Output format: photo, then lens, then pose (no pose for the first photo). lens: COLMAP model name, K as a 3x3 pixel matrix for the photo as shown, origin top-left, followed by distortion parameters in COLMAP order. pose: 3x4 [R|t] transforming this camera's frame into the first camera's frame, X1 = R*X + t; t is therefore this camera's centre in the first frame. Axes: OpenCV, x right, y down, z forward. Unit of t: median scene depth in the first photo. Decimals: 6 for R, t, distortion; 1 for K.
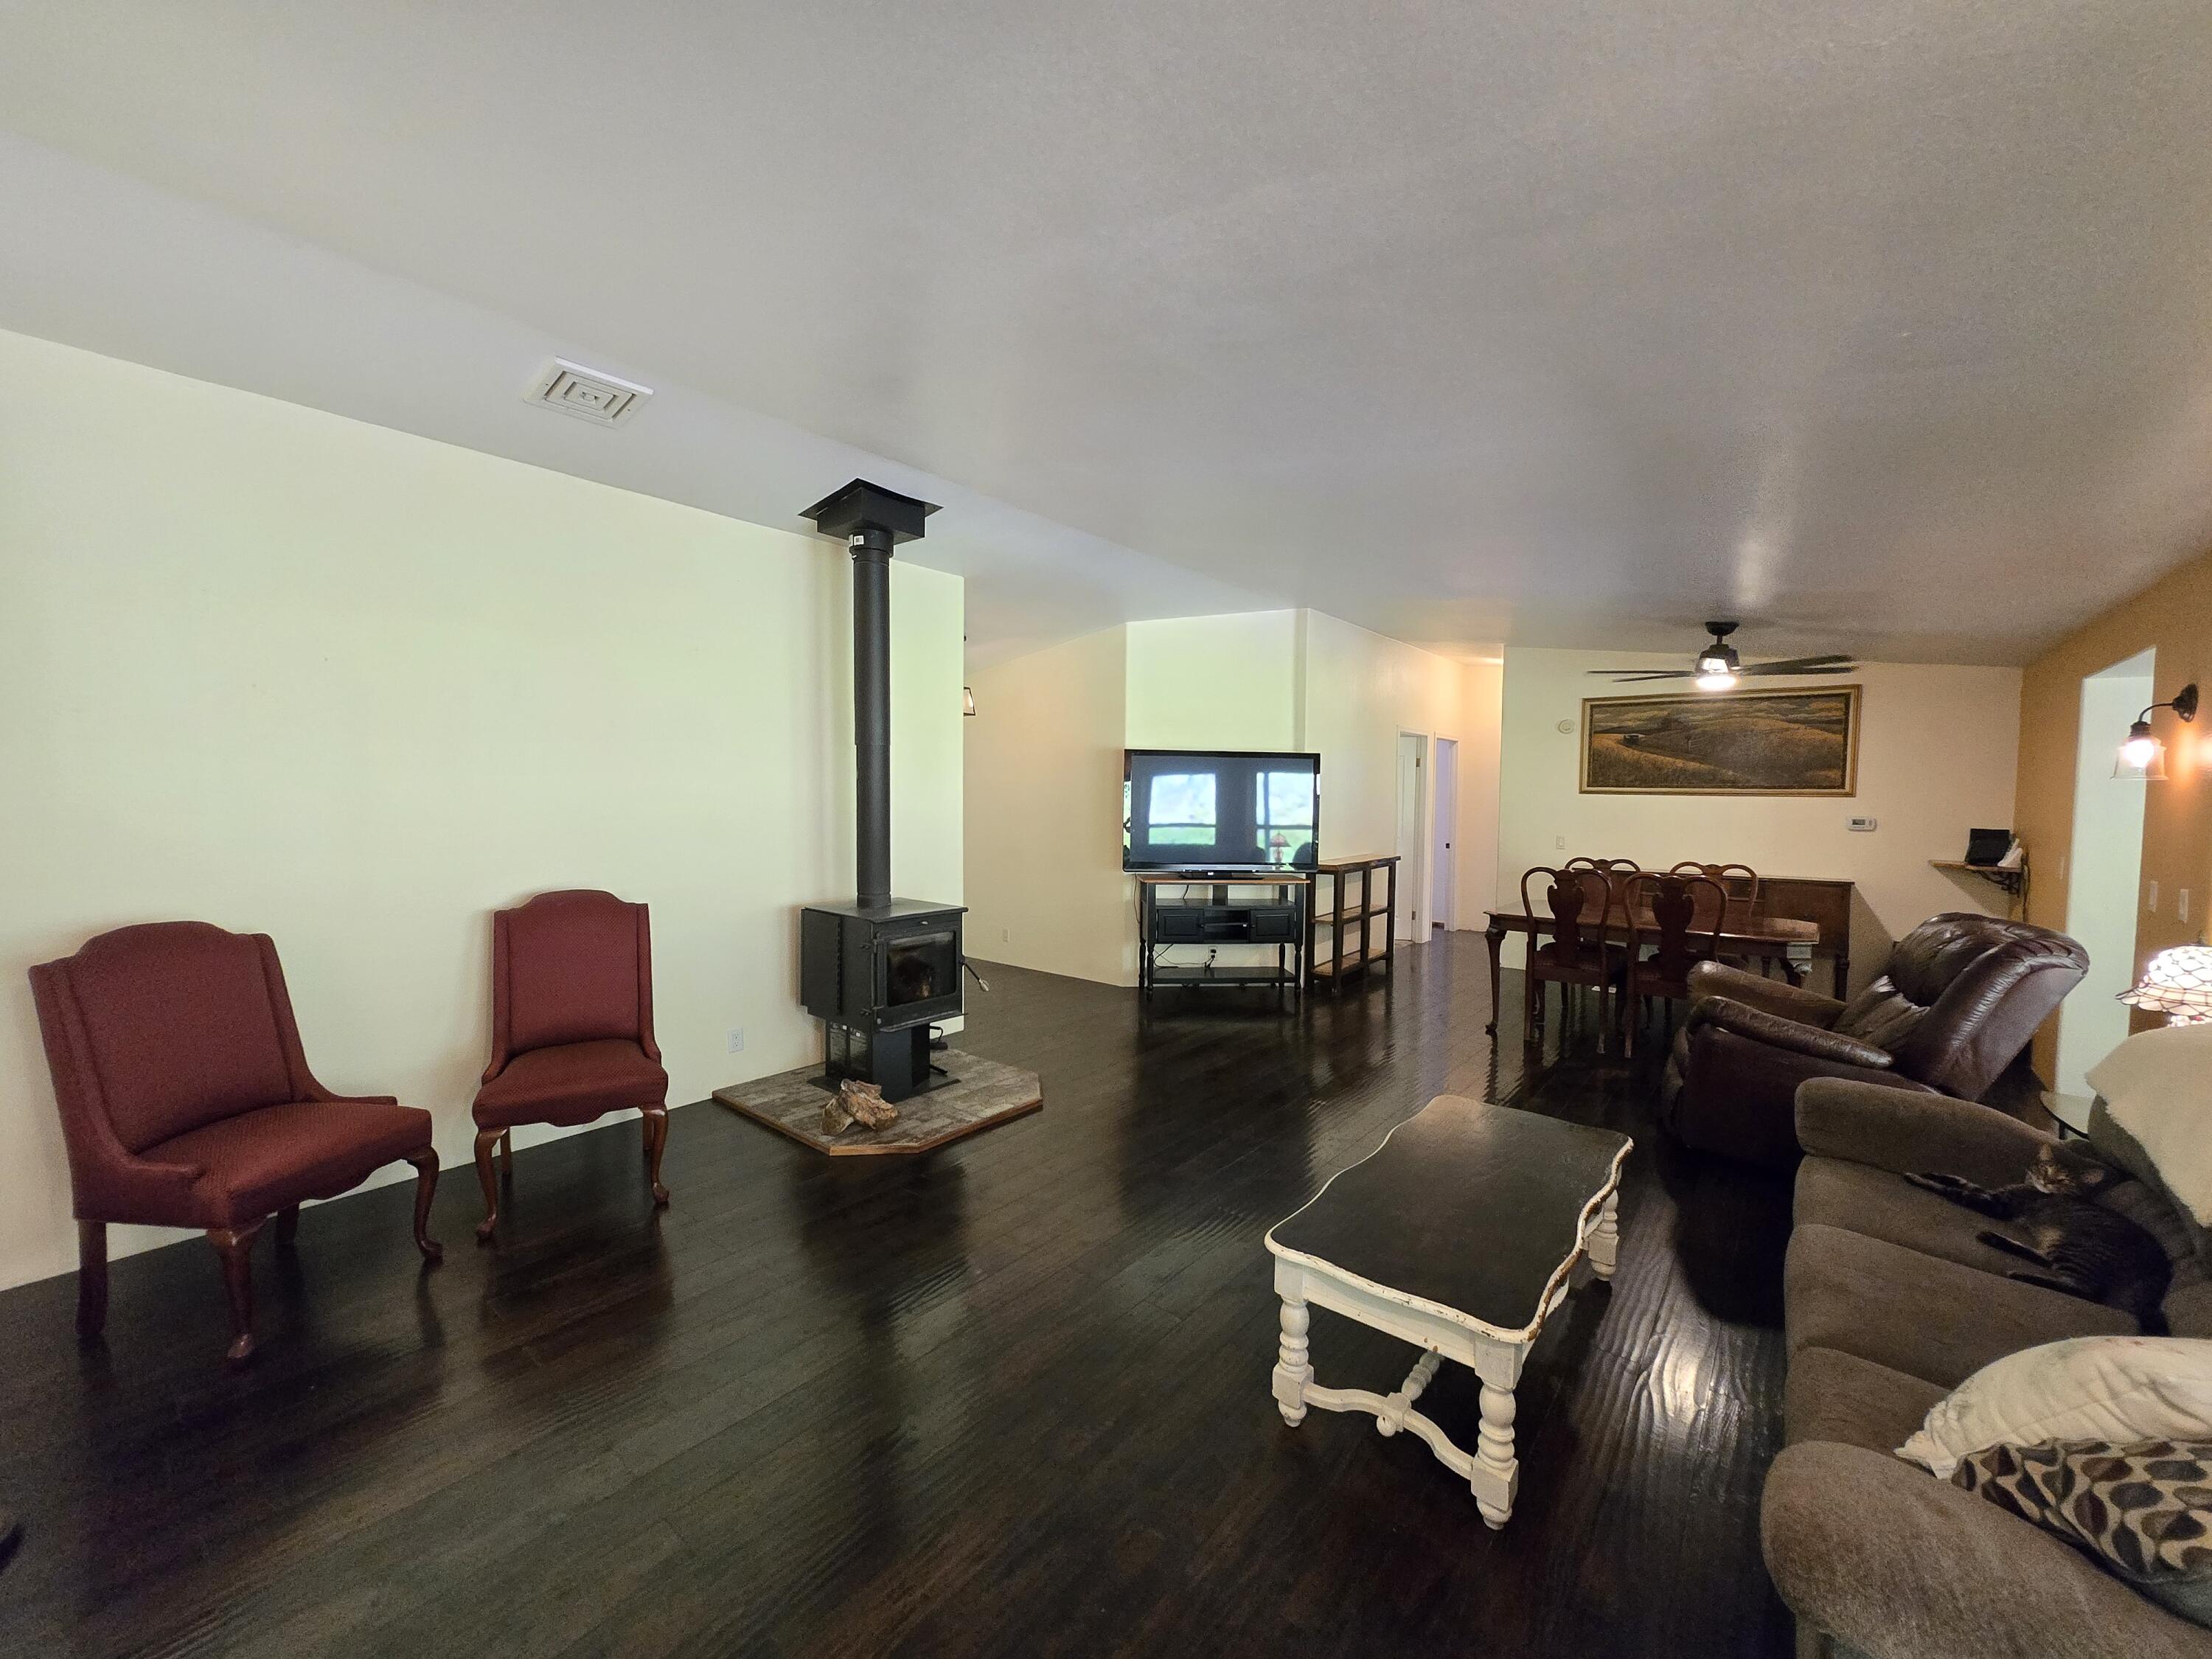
lens RADIAL K [[885.6, 0, 1103.8], [0, 885.6, 839.0], [0, 0, 1]] dist [0.000613, 0.000079]
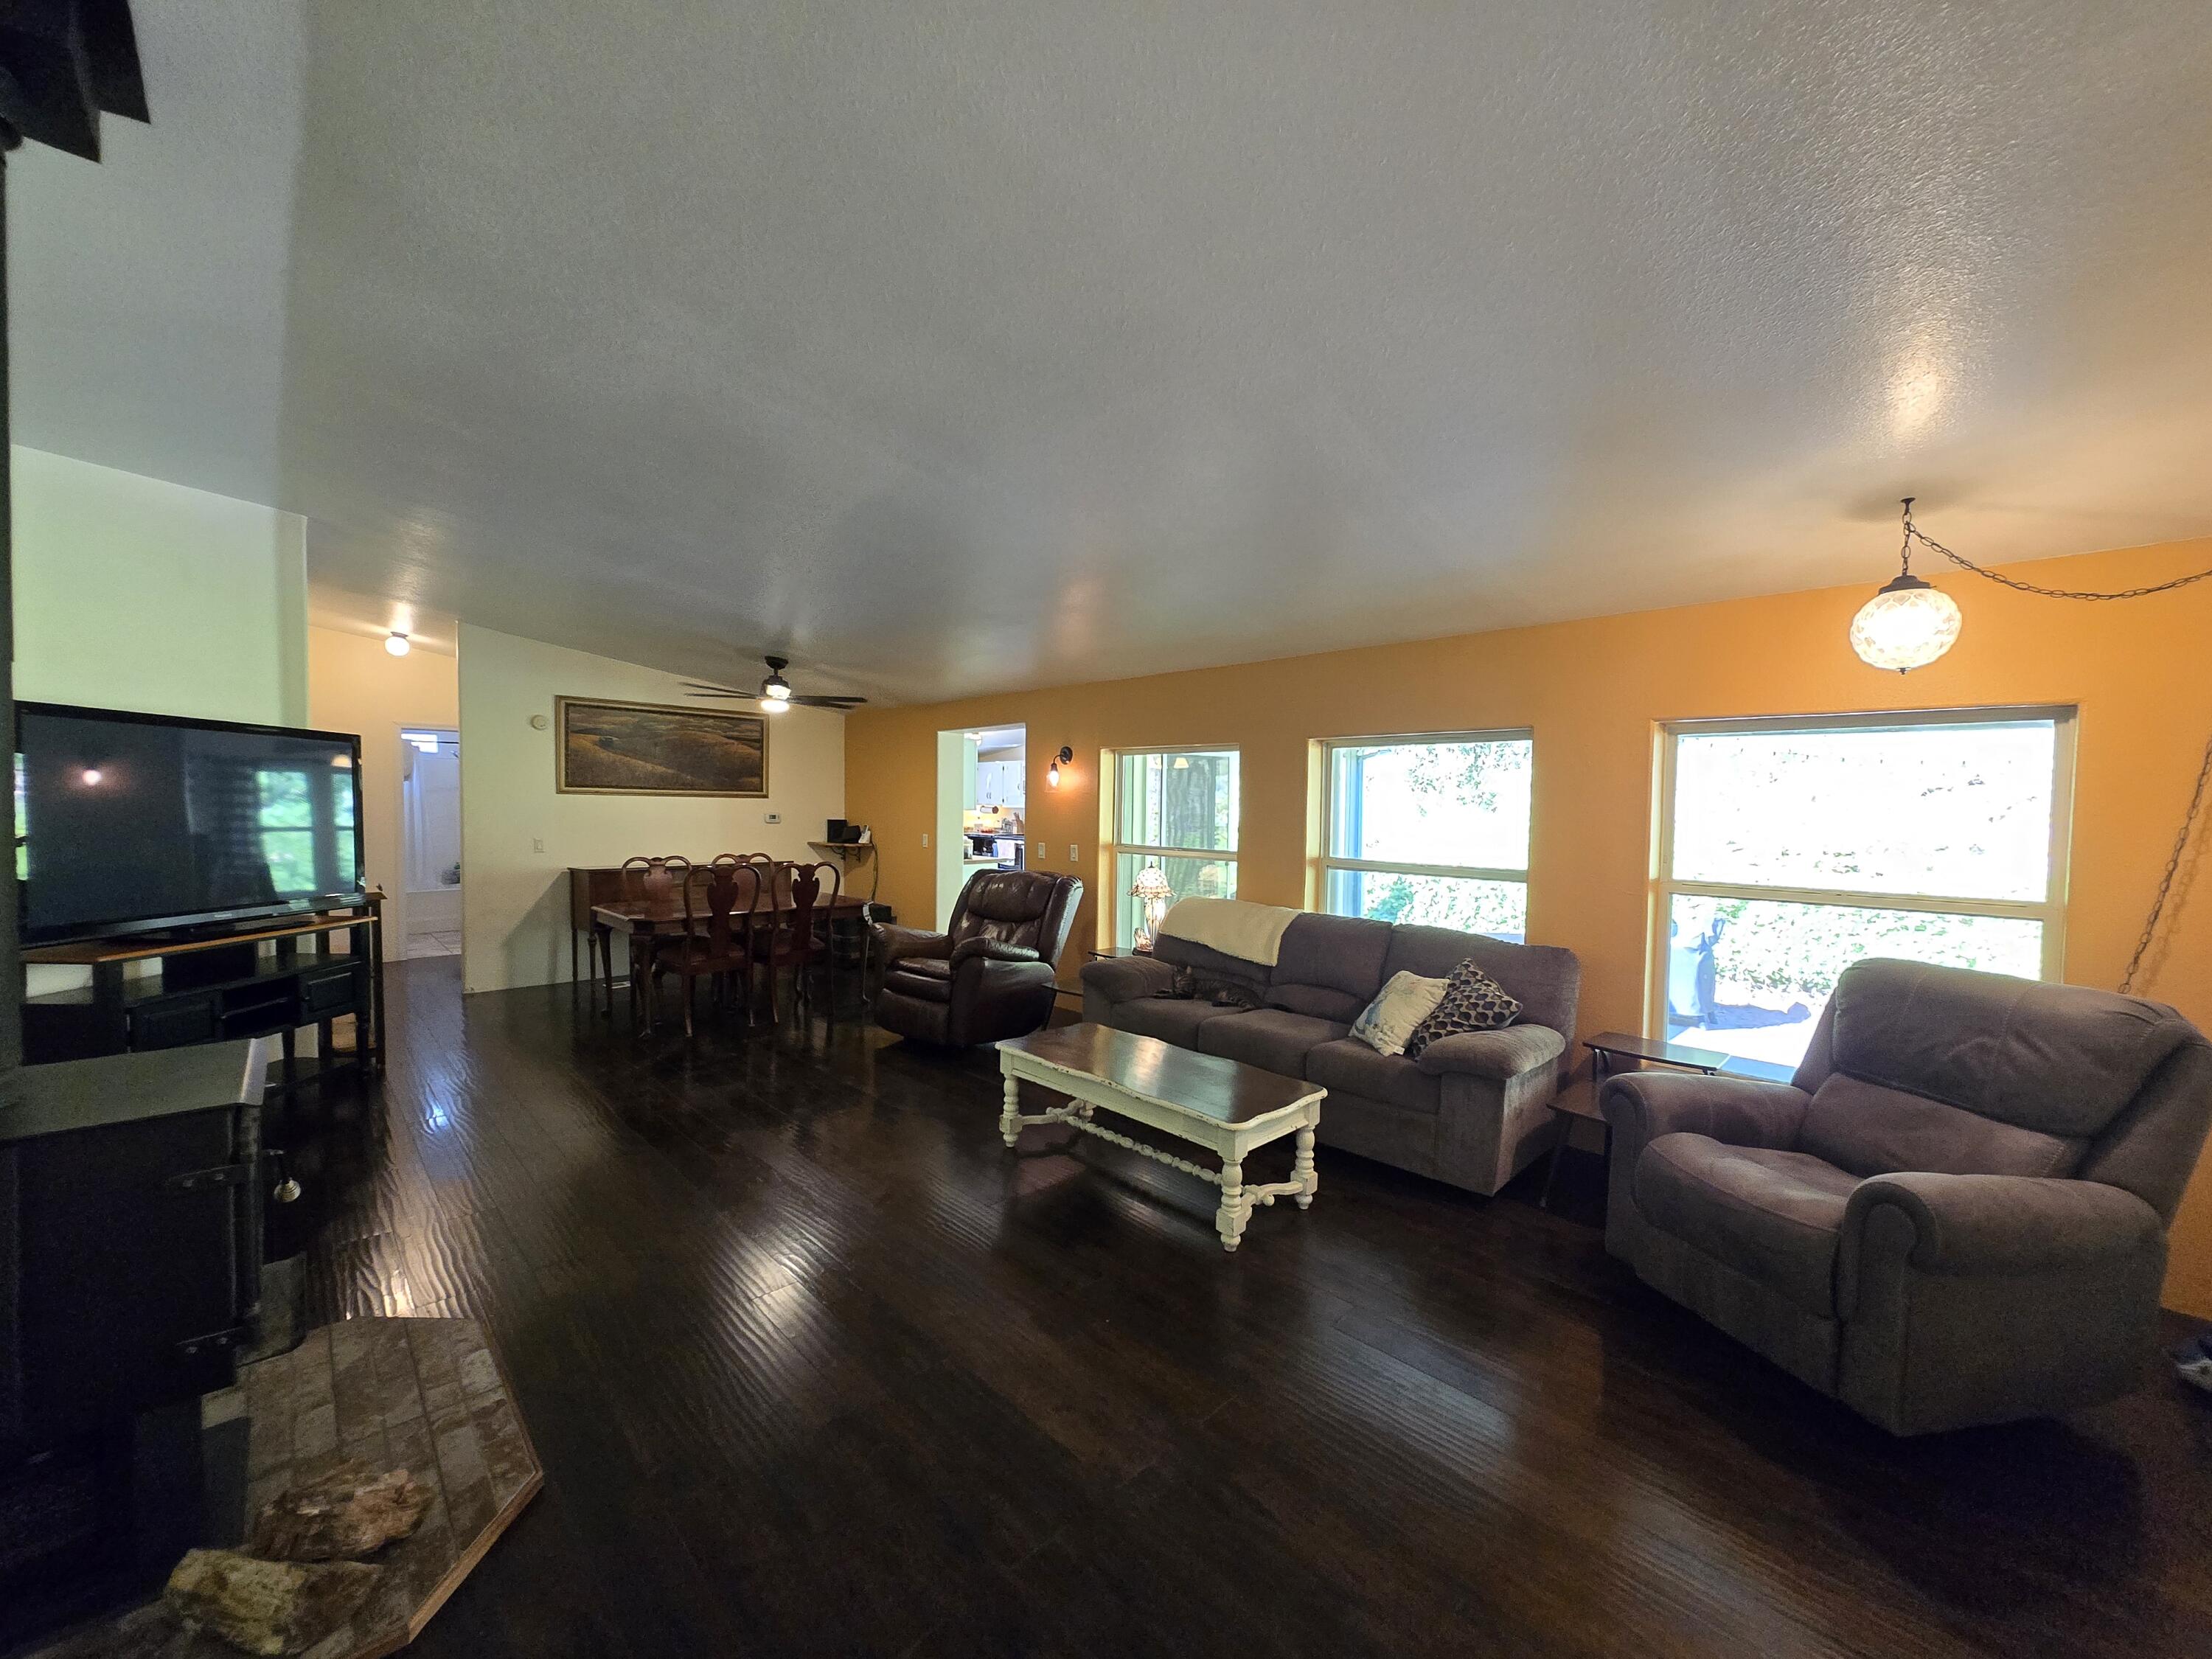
lens RADIAL K [[863.2, 0, 1097.4], [0, 863.2, 838.3], [0, 0, 1]] dist [0.000808, -0.000139]
pose [[0.104805, -0.045795, 0.993438, -0.406633], [0.041808, 0.998259, 0.041606, -0.020168], [-0.993614, 0.037173, 0.106538, 0.372678]]
